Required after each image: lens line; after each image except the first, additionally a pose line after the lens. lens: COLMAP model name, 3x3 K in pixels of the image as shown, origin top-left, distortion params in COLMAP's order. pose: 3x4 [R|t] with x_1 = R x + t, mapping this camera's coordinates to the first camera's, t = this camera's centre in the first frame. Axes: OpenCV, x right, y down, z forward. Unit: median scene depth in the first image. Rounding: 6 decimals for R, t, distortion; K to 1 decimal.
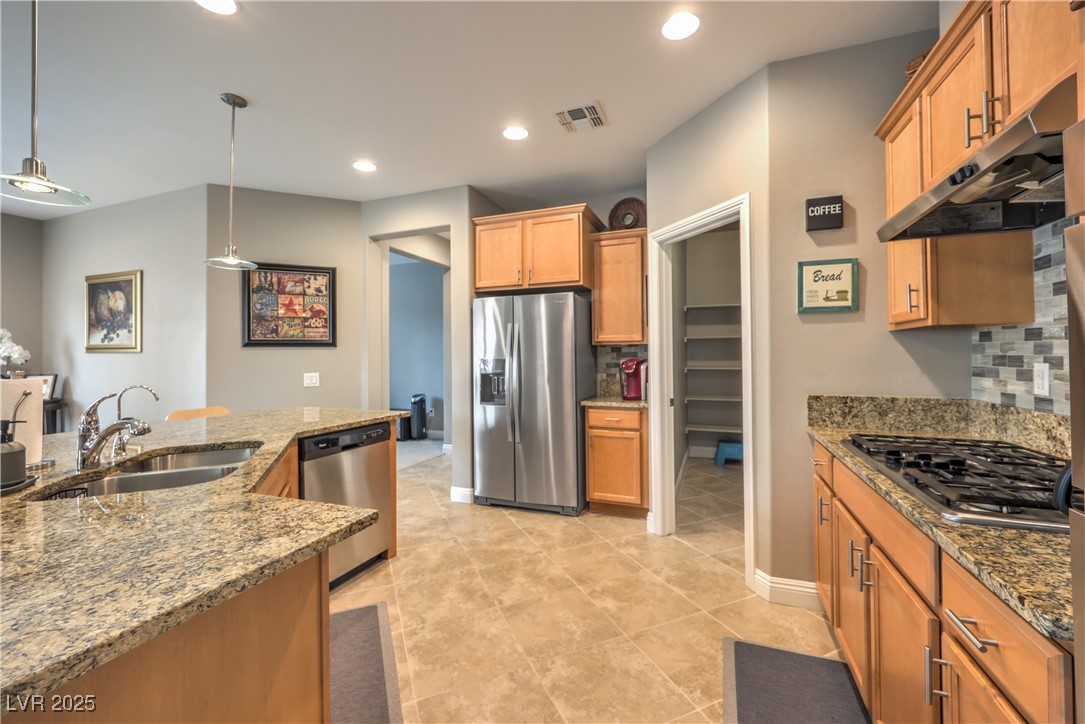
lens RADIAL K [[444.1, 0, 543.4], [0, 444.1, 348.7], [0, 0, 1]] dist [0.003621, -0.001149]
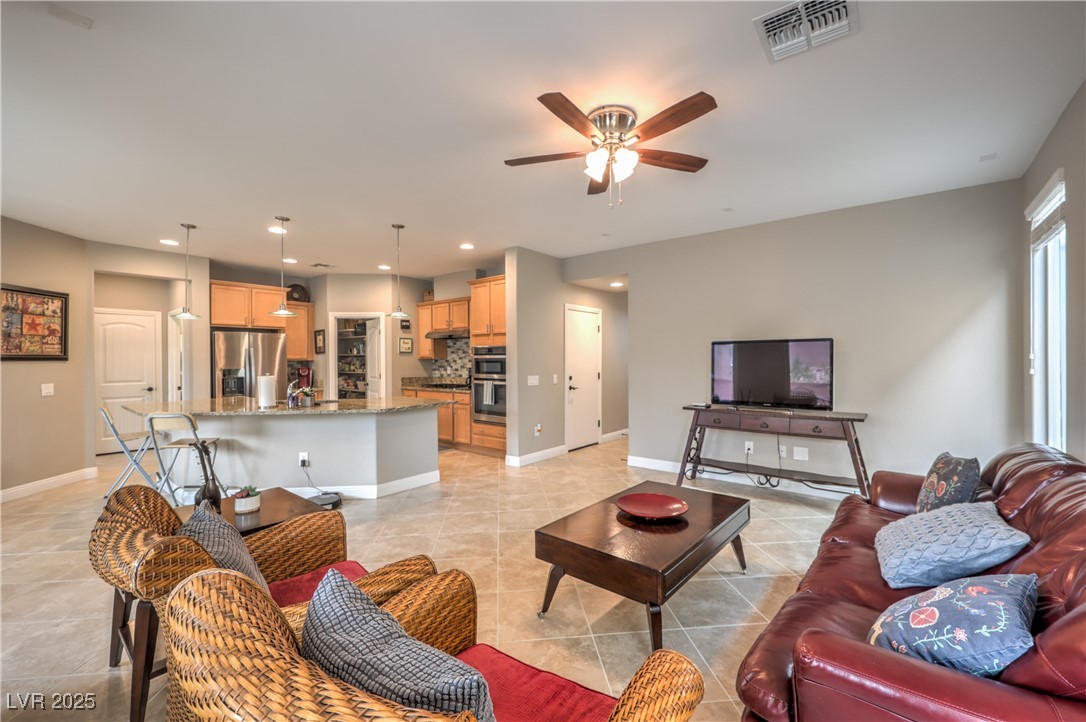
lens RADIAL K [[444.5, 0, 551.0], [0, 444.5, 362.1], [0, 0, 1]] dist [0.003621, -0.001149]
pose [[0.297474, 0.001310, 0.954729, -1.320329], [-0.010329, 0.999945, 0.001847, -0.017699], [-0.954674, -0.010410, 0.297471, -0.626757]]
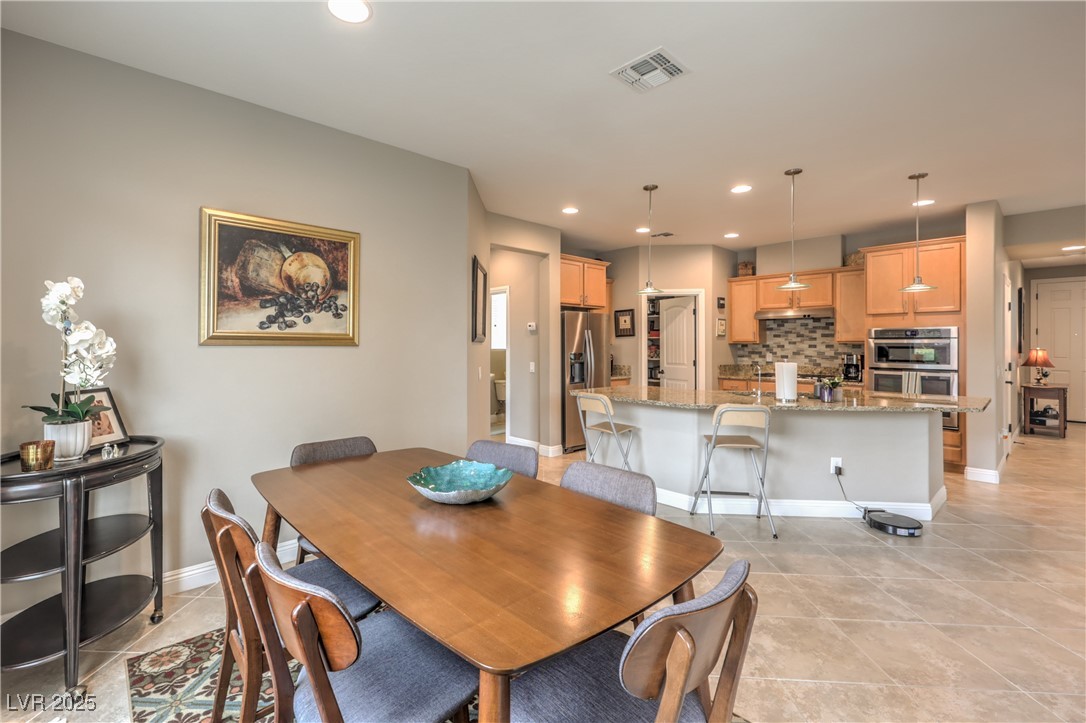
lens RADIAL K [[482.3, 0, 519.4], [0, 482.3, 341.6], [0, 0, 1]] dist [0.012258, 0.000014]
pose [[0.448226, 0.016711, 0.893764, -1.614212], [-0.019993, 0.999763, -0.008666, 0.003299], [-0.893697, -0.013985, 0.448454, 0.434923]]
